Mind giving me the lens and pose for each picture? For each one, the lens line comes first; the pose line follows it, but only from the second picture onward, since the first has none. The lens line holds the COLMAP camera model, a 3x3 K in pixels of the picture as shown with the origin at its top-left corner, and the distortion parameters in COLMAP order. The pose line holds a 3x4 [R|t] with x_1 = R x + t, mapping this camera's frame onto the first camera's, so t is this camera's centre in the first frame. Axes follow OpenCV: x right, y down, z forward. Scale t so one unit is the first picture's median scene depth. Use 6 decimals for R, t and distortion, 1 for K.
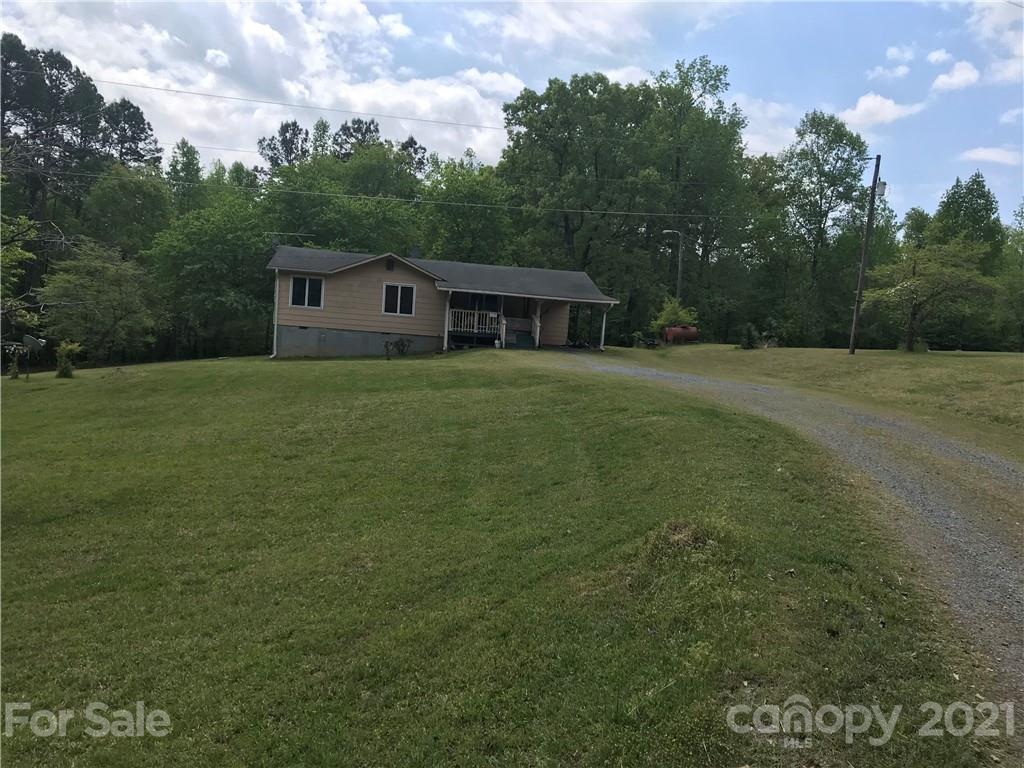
lens RADIAL K [[857.5, 0, 517.8], [0, 857.5, 387.2], [0, 0, 1]] dist [0.035497, -0.008120]
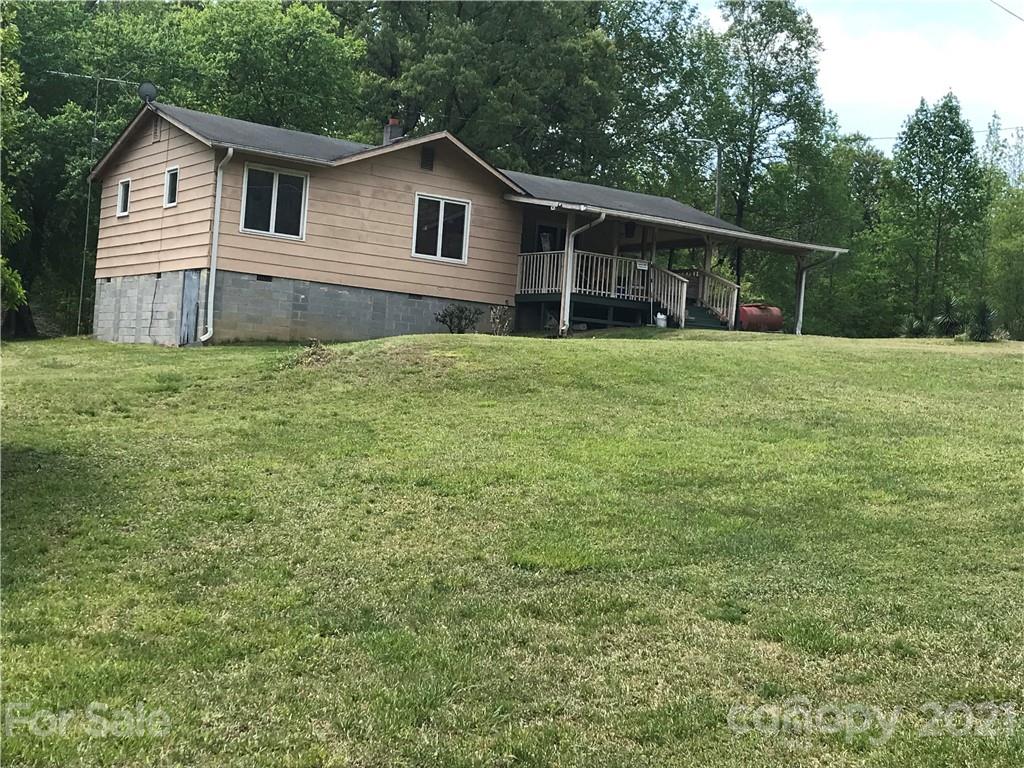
lens RADIAL K [[1500.3, 0, 512.0], [0, 1500.3, 384.0], [0, 0, 1]] dist [0.028690, 0.023752]
pose [[0.908211, 0.006733, 0.418458, -0.465019], [0.007952, 0.999412, -0.033339, 0.016689], [-0.418436, 0.033606, 0.907624, 0.201732]]
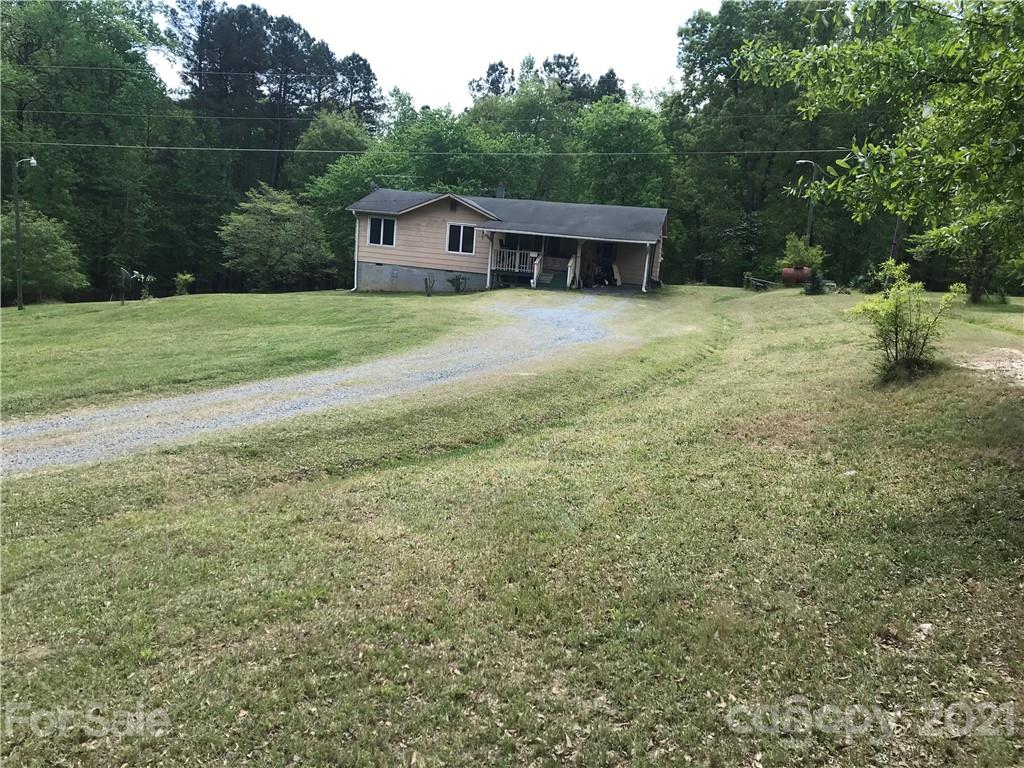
lens RADIAL K [[857.5, 0, 517.8], [0, 857.5, 387.2], [0, 0, 1]] dist [0.035497, -0.008120]
pose [[0.927898, 0.067542, -0.366666, 0.327623], [-0.038295, 0.995518, 0.086469, -0.014260], [0.370863, -0.066193, 0.926326, 0.034735]]
